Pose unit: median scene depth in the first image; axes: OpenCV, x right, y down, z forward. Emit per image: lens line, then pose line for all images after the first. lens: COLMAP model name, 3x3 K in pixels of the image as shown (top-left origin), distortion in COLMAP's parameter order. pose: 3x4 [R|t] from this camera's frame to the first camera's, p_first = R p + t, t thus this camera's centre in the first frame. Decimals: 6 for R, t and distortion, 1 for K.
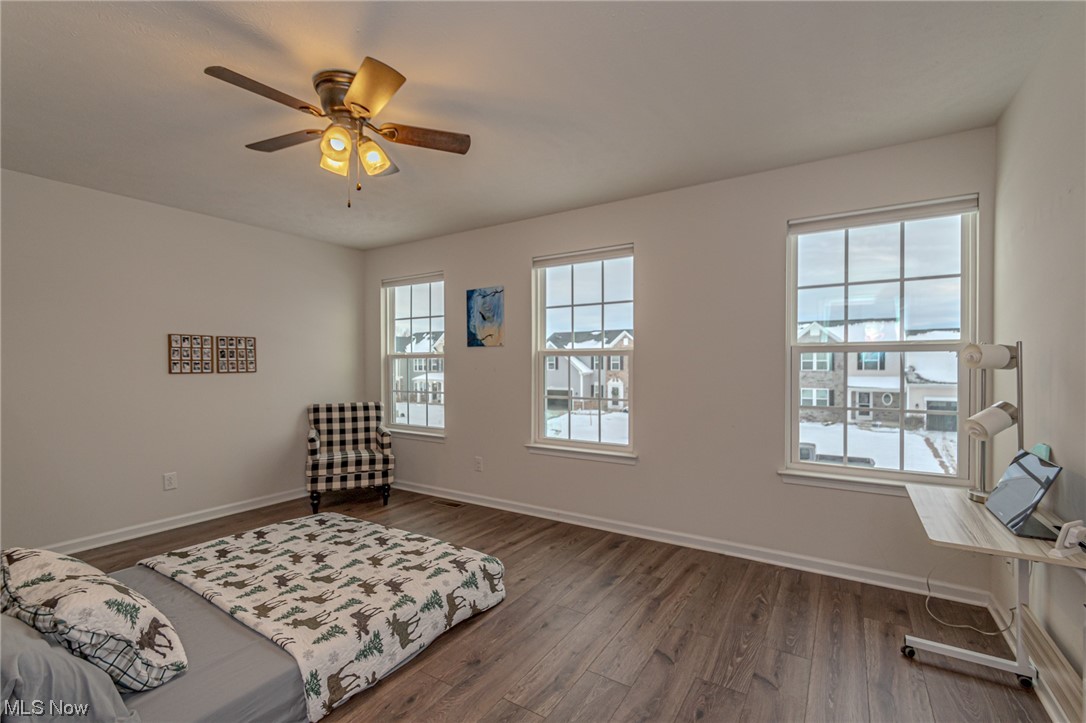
lens RADIAL K [[477.2, 0, 541.4], [0, 477.2, 364.4], [0, 0, 1]] dist [0.007262, -0.004029]
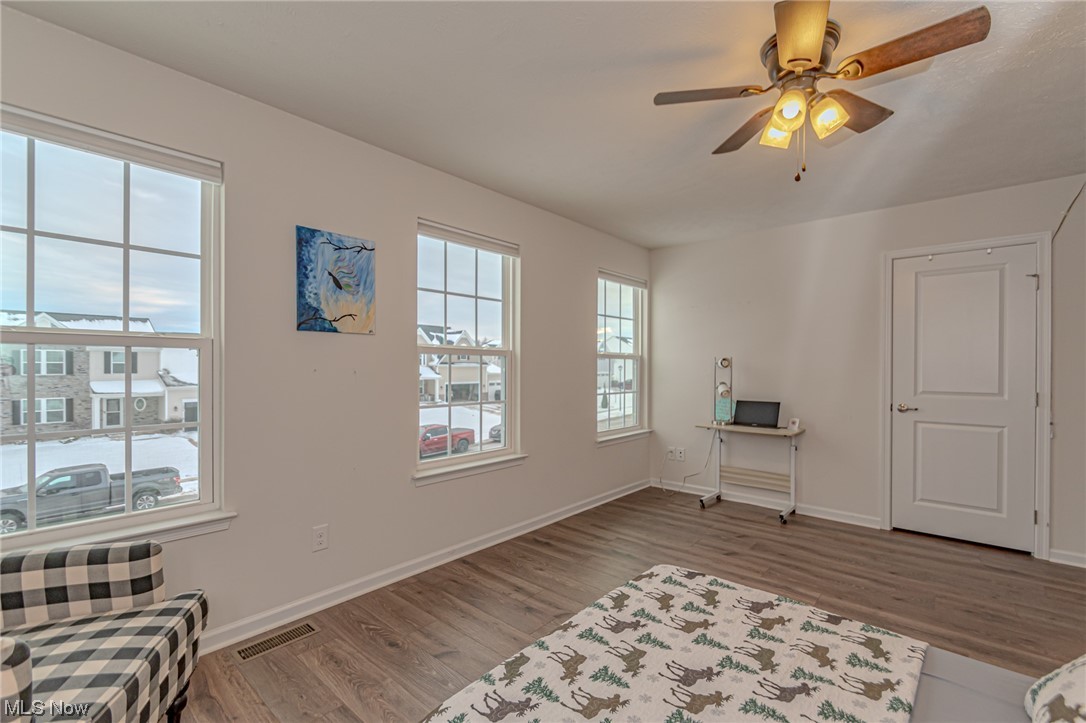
lens RADIAL K [[477.2, 0, 541.3], [0, 477.2, 367.4], [0, 0, 1]] dist [0.007262, -0.004029]
pose [[0.158493, 0.001394, 0.987359, -0.799263], [-0.000911, 0.999999, -0.001266, 0.006550], [-0.987360, -0.000699, 0.158494, 0.796111]]
